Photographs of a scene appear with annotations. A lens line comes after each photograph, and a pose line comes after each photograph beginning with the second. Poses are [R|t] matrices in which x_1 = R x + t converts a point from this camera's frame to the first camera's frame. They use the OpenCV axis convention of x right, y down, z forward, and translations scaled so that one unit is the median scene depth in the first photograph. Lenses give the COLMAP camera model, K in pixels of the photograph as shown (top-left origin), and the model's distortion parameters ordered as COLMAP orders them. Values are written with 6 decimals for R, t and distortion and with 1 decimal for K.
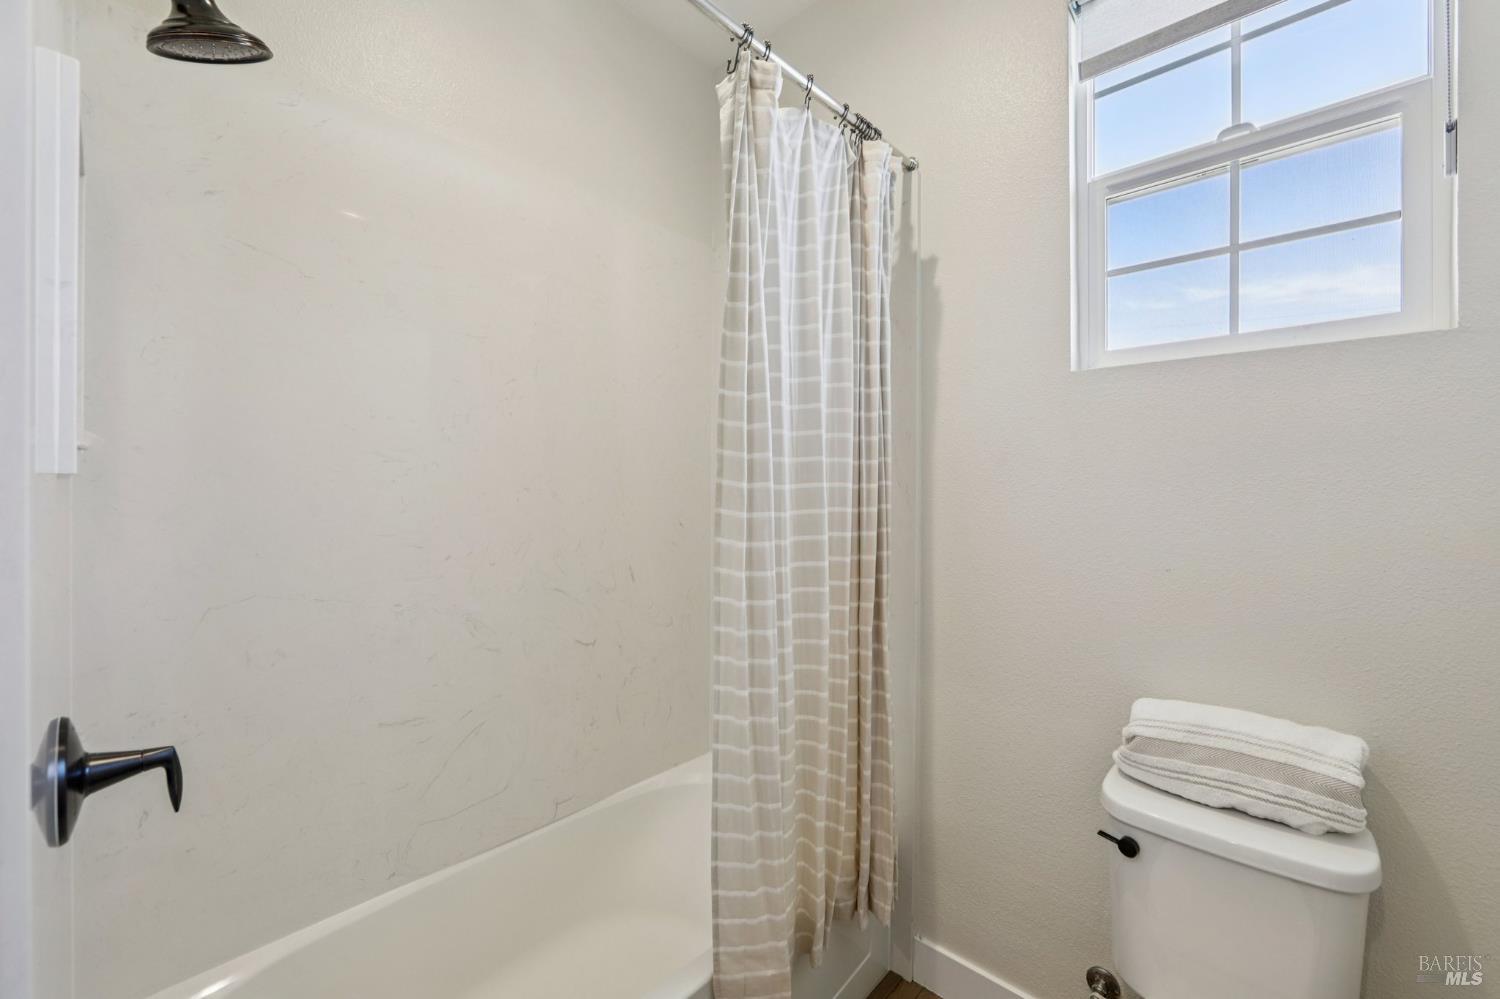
lens RADIAL K [[606.0, 0, 752.5], [0, 606.0, 496.8], [0, 0, 1]] dist [-0.012362, 0.000258]
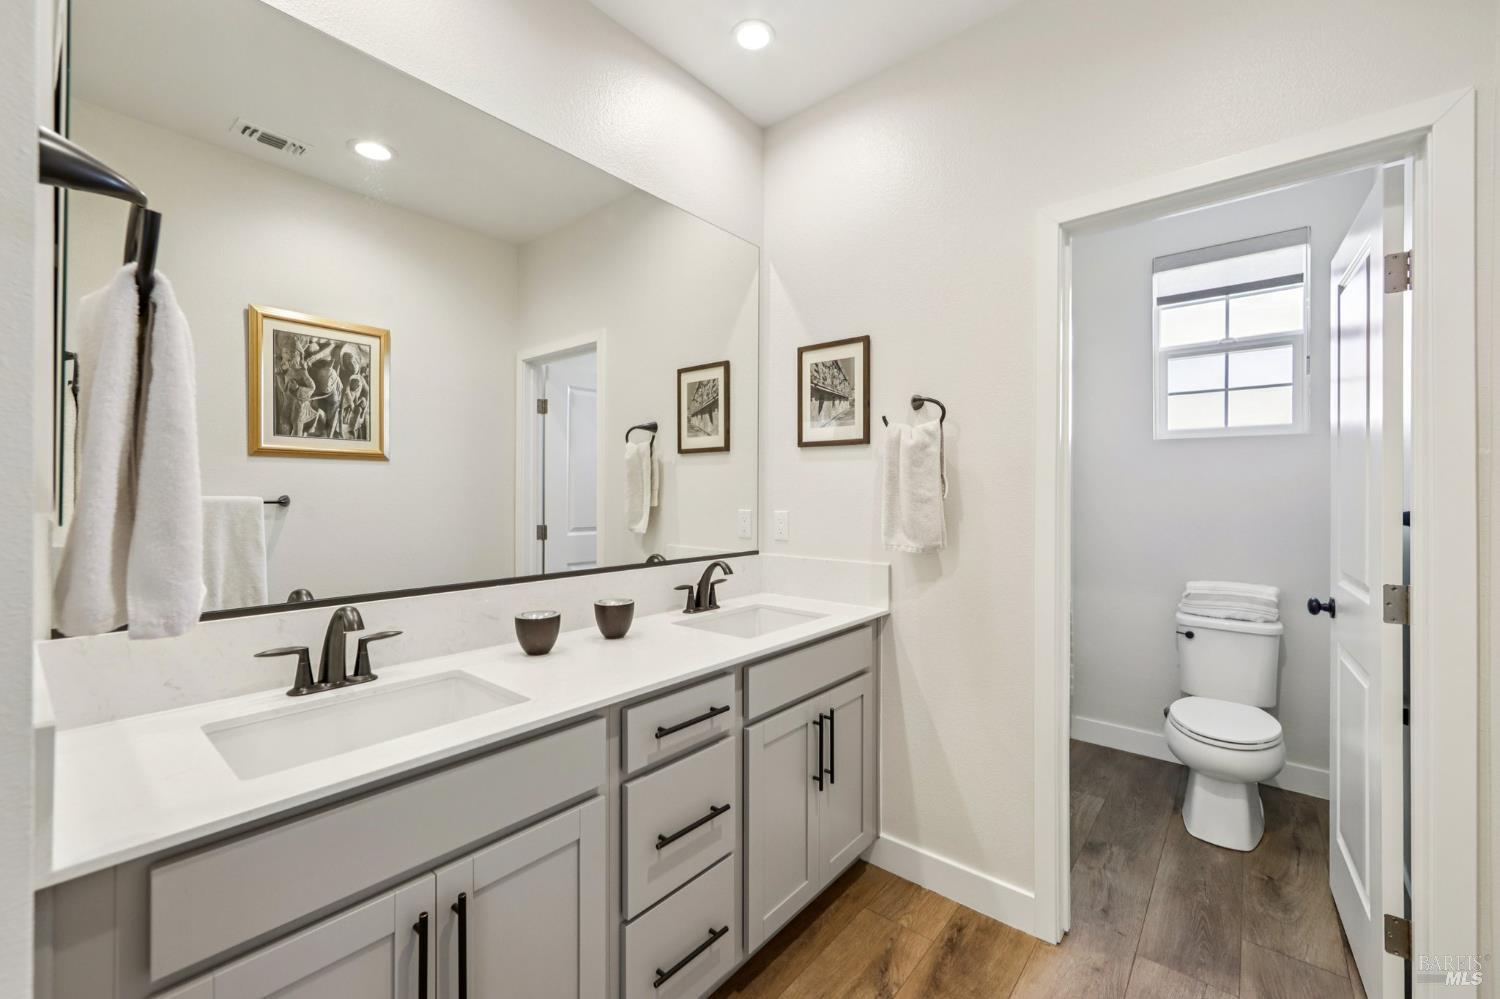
lens RADIAL K [[606.0, 0, 761.2], [0, 606.0, 492.4], [0, 0, 1]] dist [-0.012362, 0.000258]
pose [[0.998532, 0.016946, 0.051439, -1.216969], [-0.015666, 0.999560, -0.025184, 0.076376], [-0.051843, 0.024341, 0.998359, -1.340246]]
